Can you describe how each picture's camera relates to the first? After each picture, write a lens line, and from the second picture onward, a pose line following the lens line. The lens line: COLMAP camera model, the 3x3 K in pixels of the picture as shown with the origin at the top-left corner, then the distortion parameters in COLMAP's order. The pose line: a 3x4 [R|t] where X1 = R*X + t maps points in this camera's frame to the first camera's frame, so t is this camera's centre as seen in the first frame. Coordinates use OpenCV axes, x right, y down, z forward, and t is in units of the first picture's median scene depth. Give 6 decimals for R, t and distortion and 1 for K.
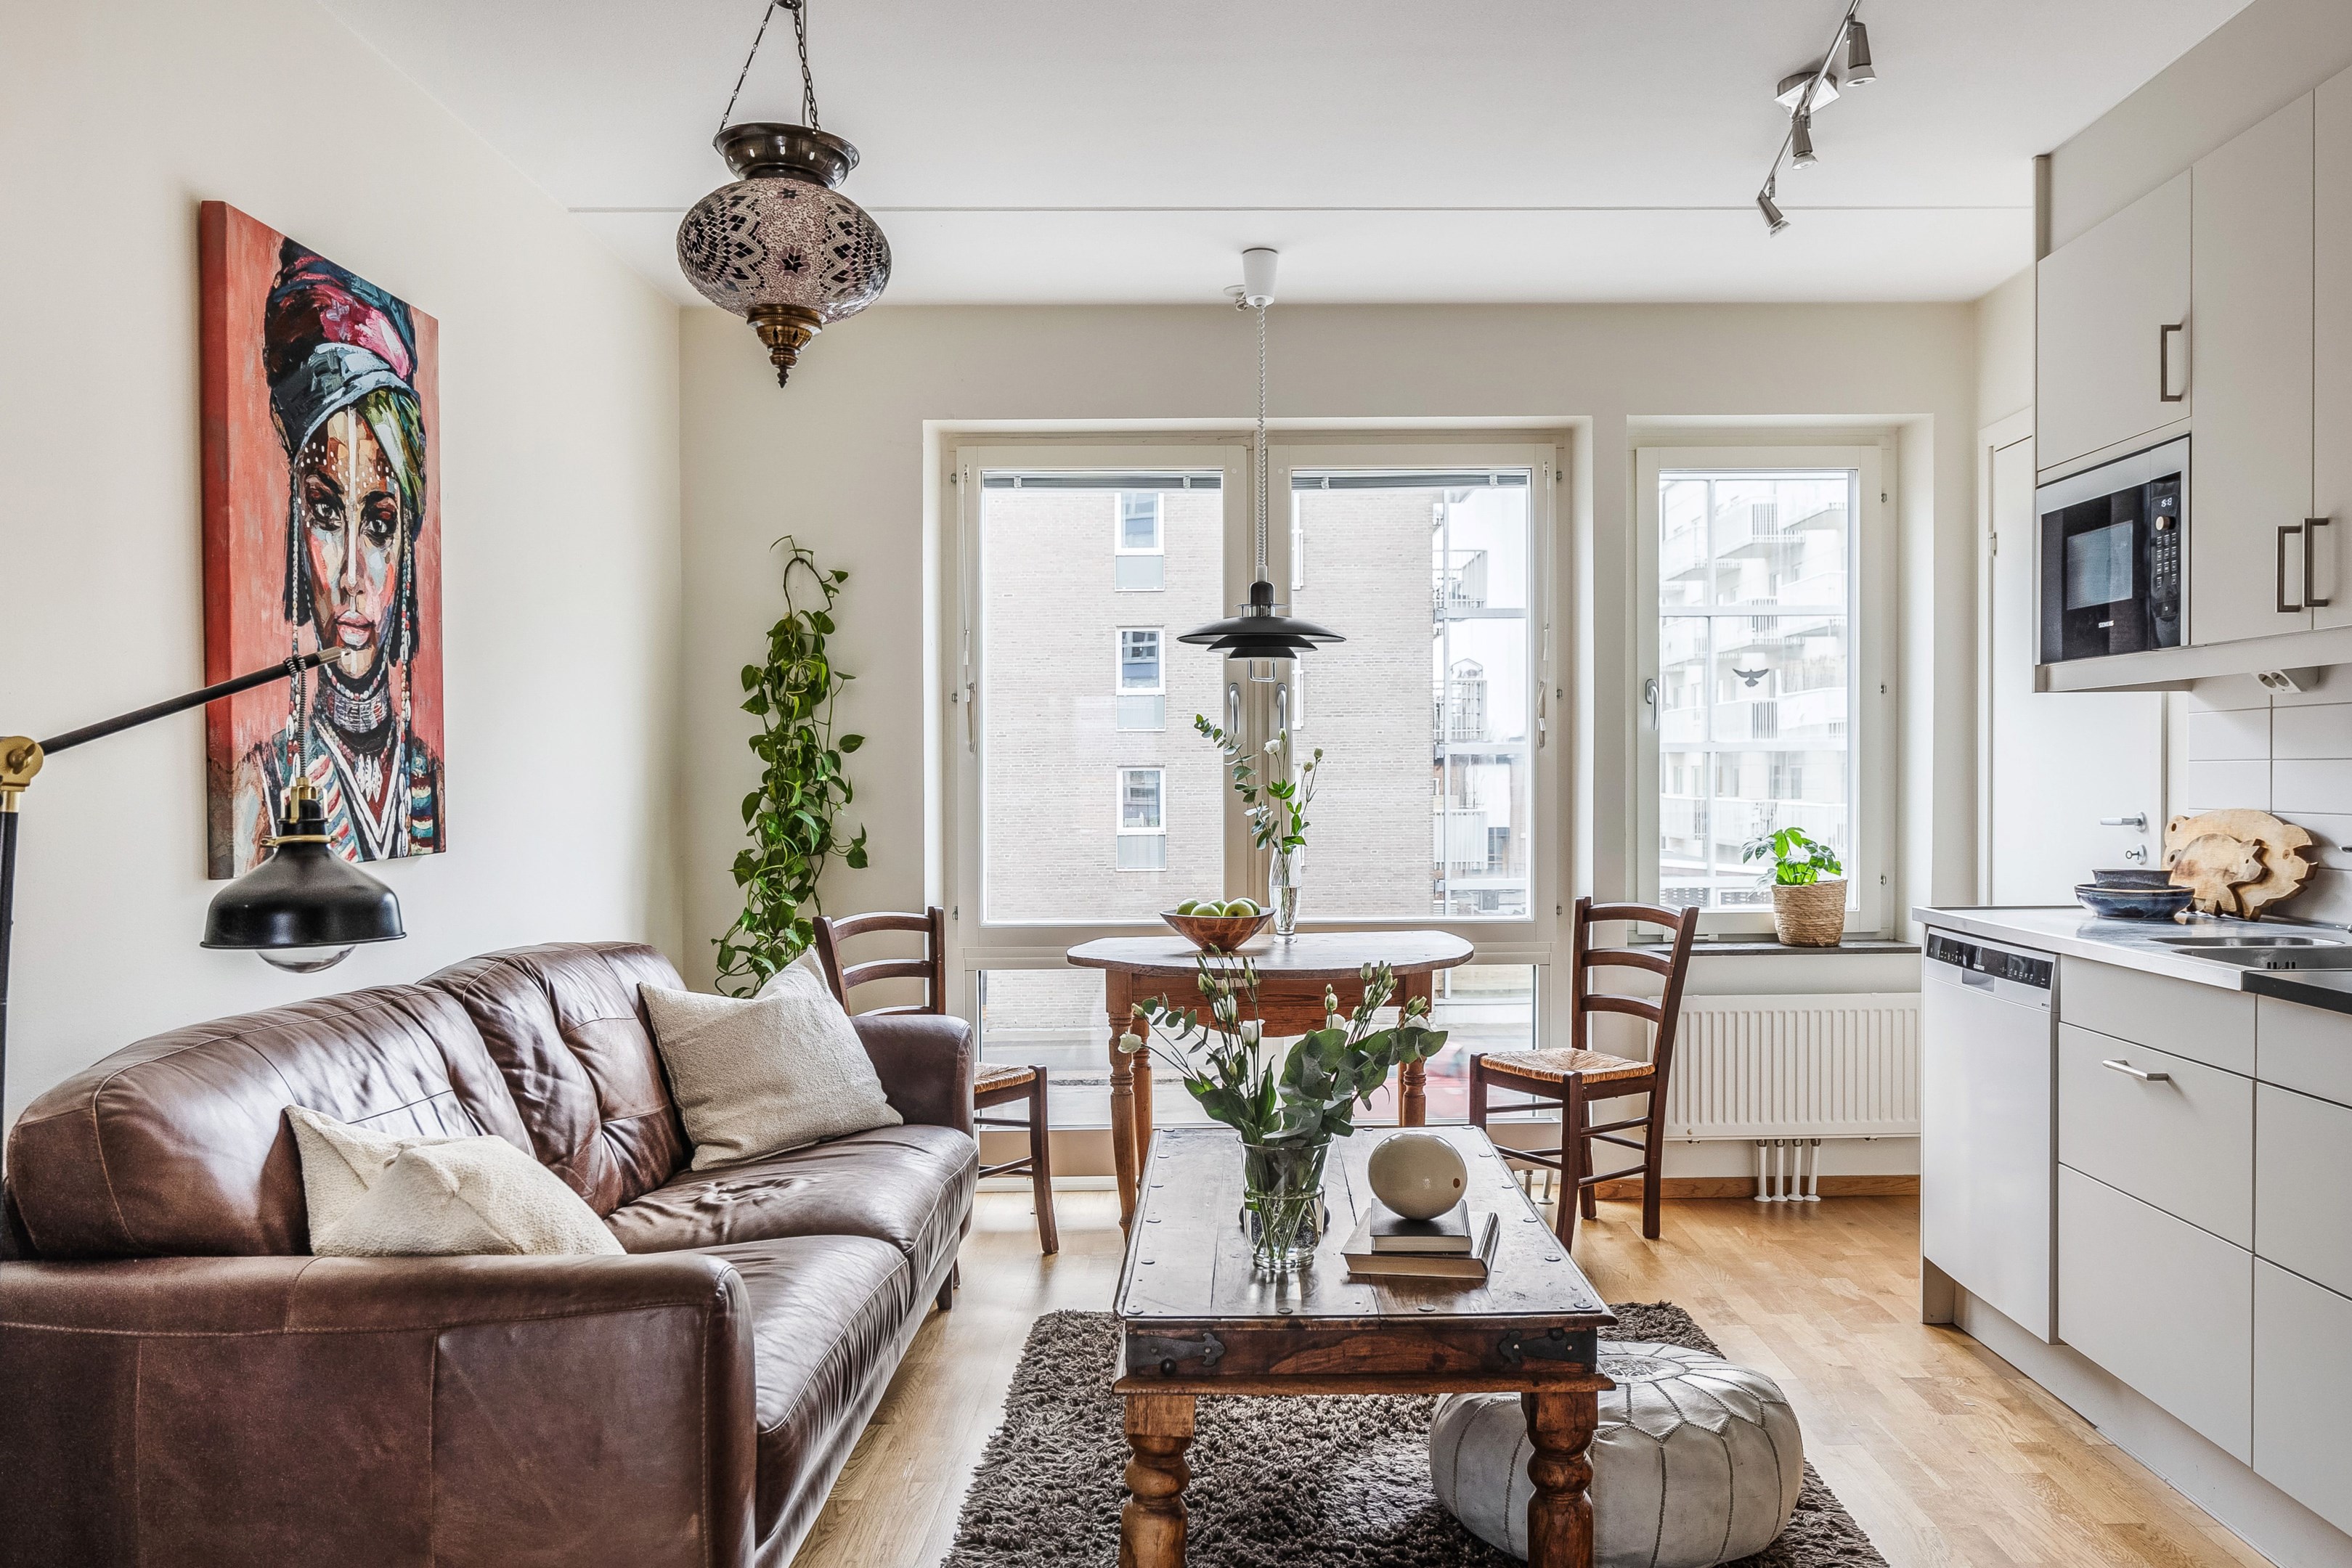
lens RADIAL K [[1732.8, 0, 1253.1], [0, 1732.8, 773.5], [0, 0, 1]] dist [-0.008673, -0.000068]
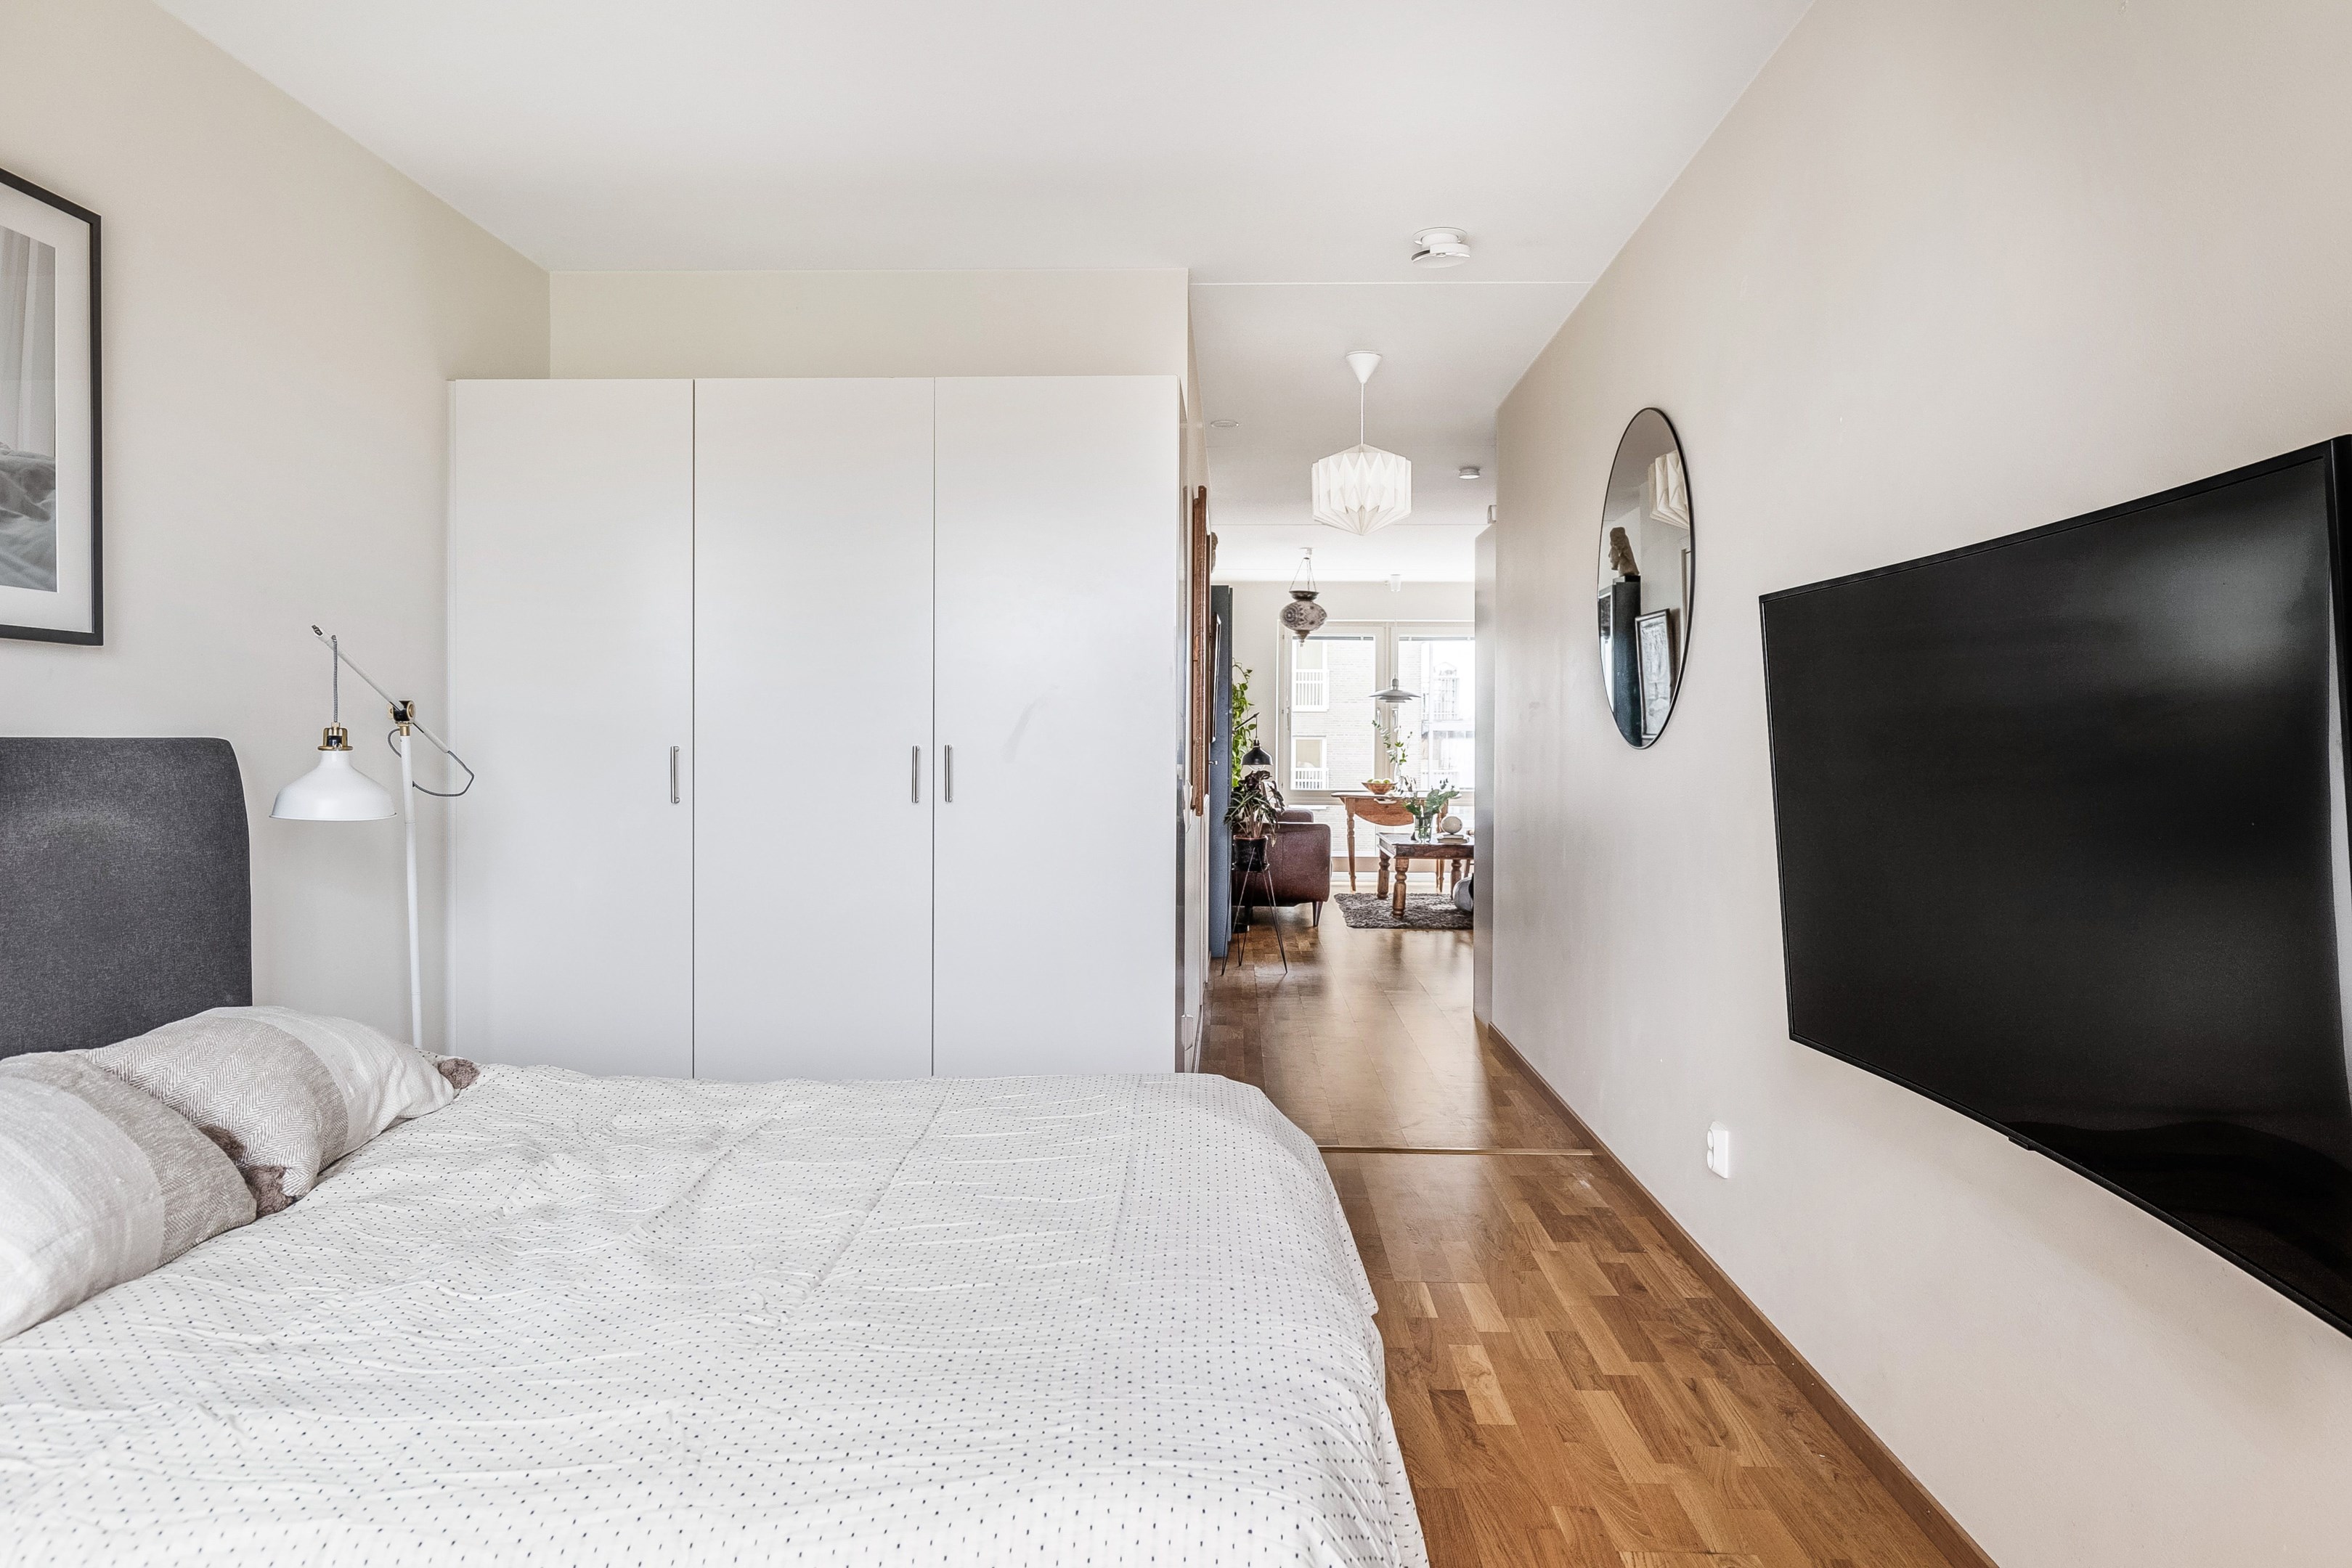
lens RADIAL K [[1445.4, 0, 1174.2], [0, 1445.4, 751.7], [0, 0, 1]] dist [-0.009564, -0.000188]
pose [[0.998151, 0.016513, -0.058500, -0.313200], [-0.016115, 0.999844, 0.007278, 0.014009], [0.058611, -0.006322, 0.998261, -2.167023]]
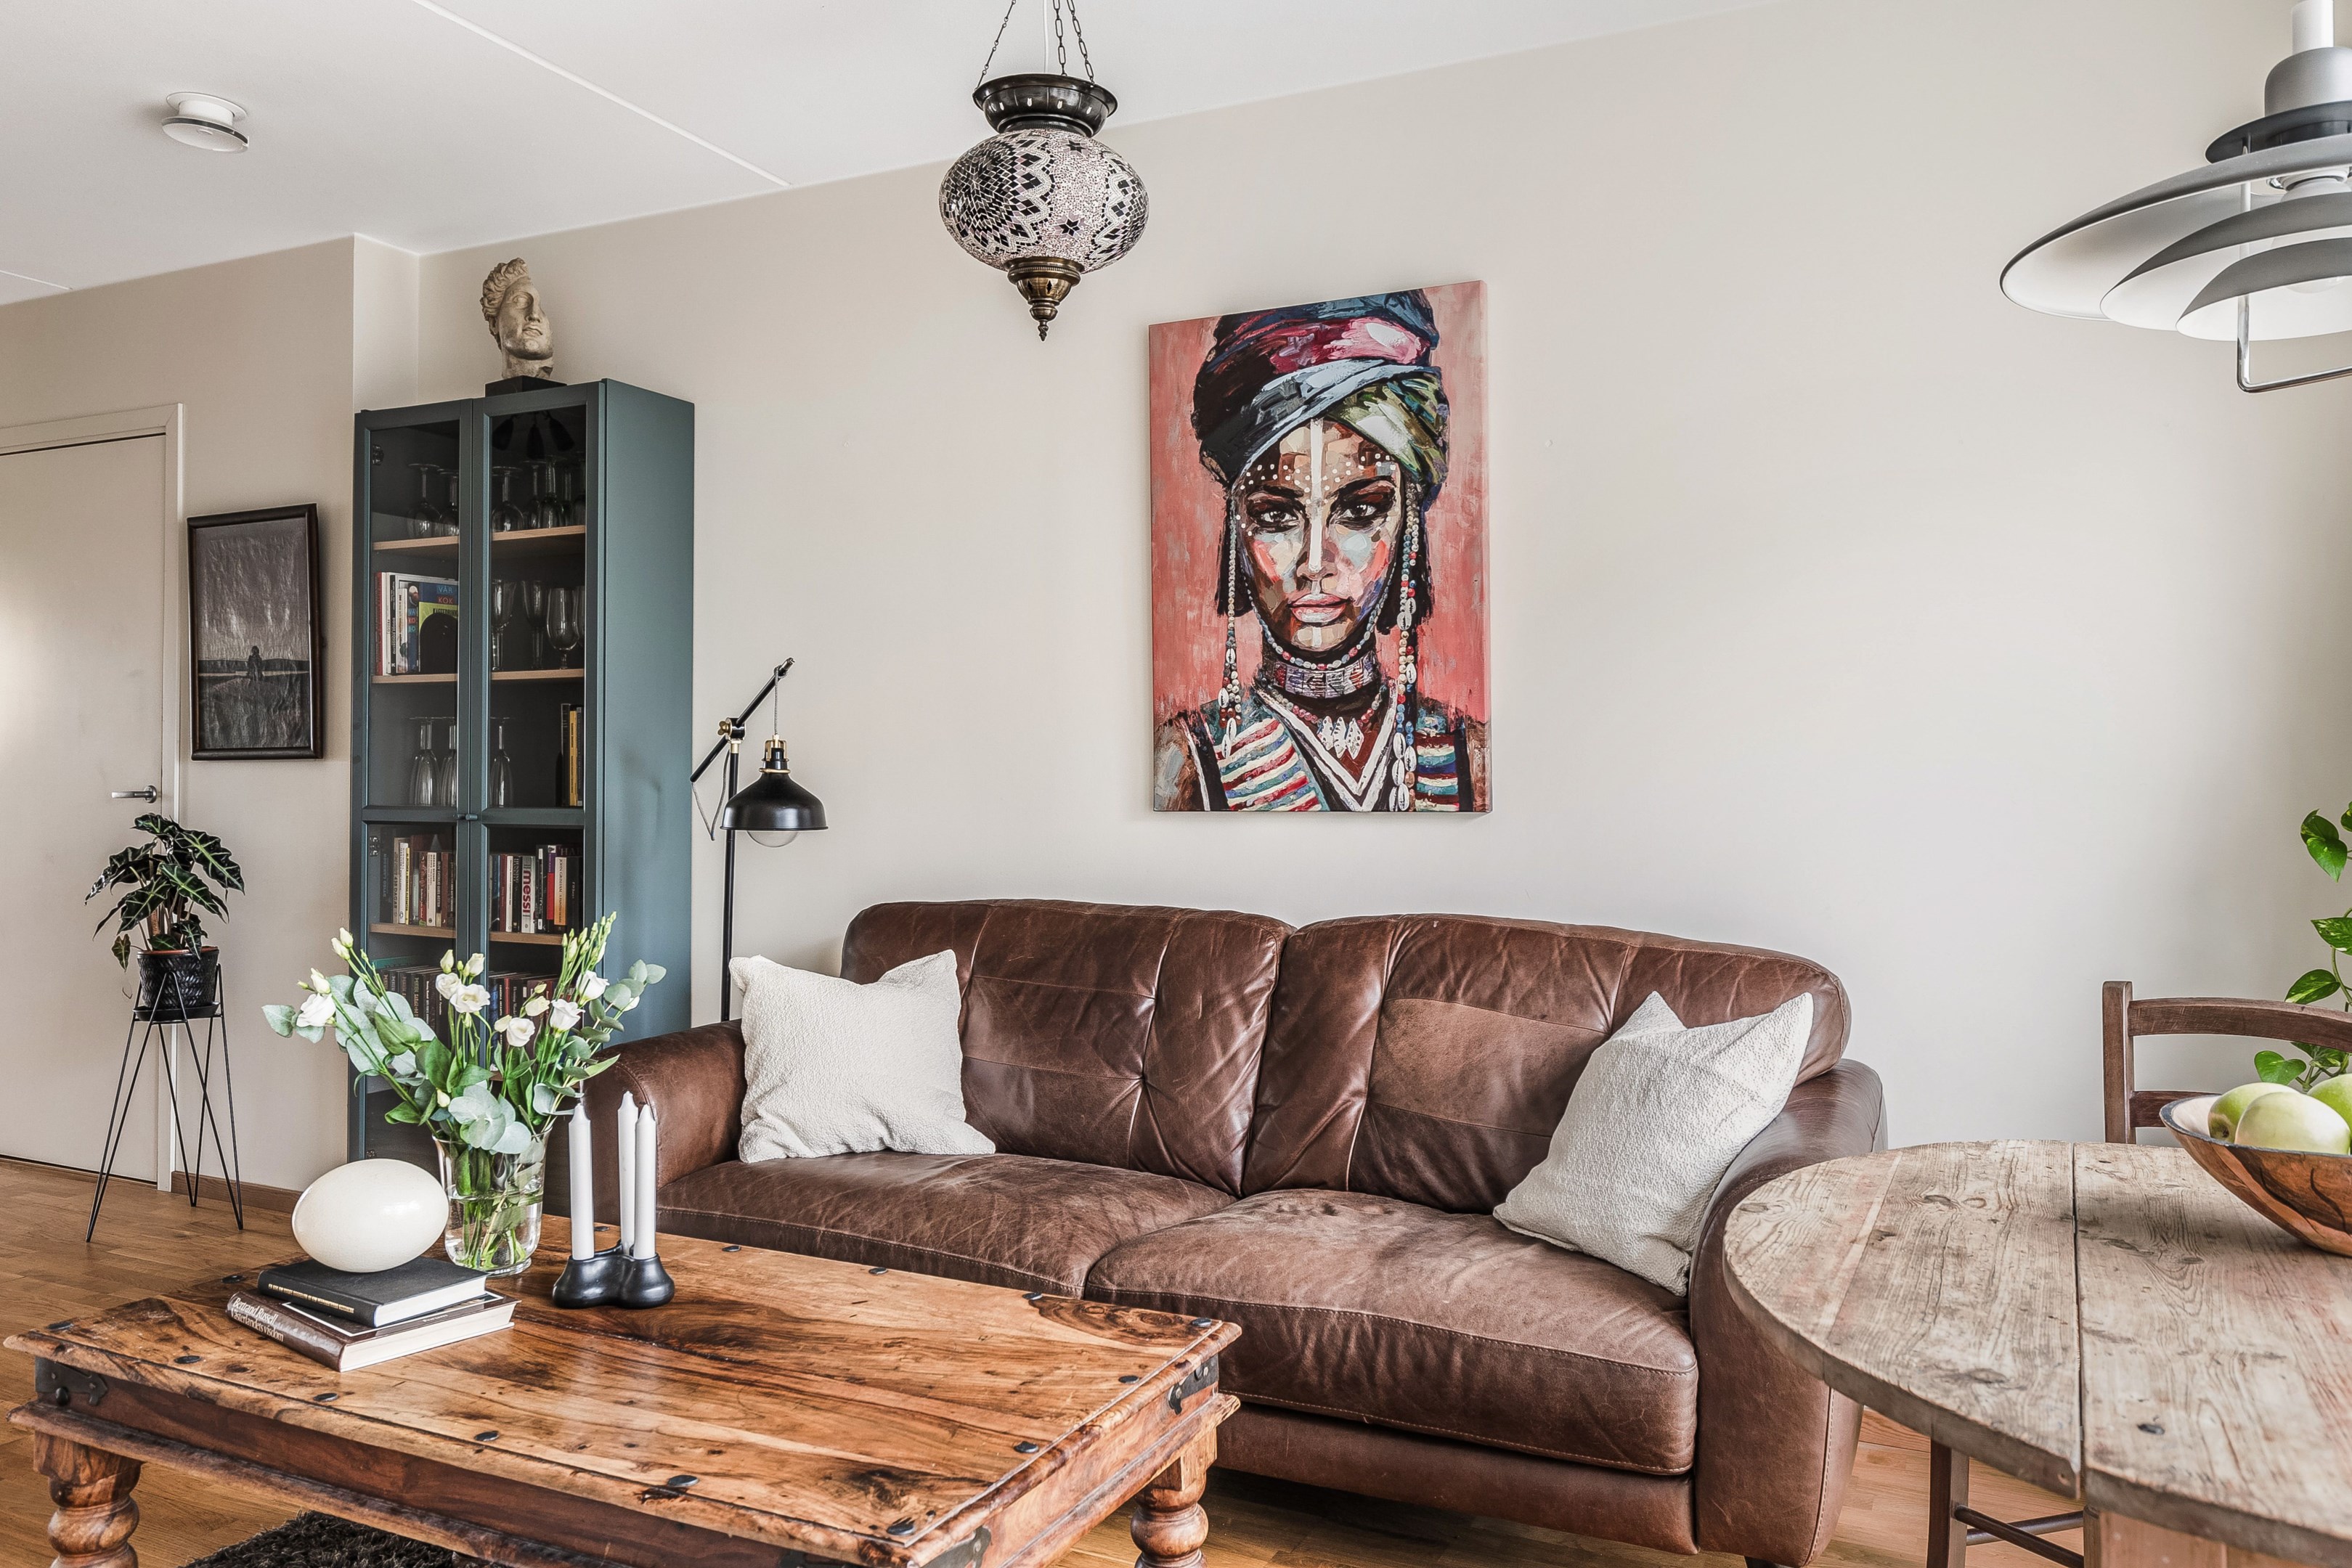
lens RADIAL K [[1732.8, 0, 1253.1], [0, 1732.8, 773.5], [0, 0, 1]] dist [-0.008673, -0.000068]
pose [[-0.443247, -0.007272, -0.896370, 0.470973], [-0.007390, 0.999963, -0.004459, 0.028254], [0.896369, 0.004648, -0.443284, 1.288685]]
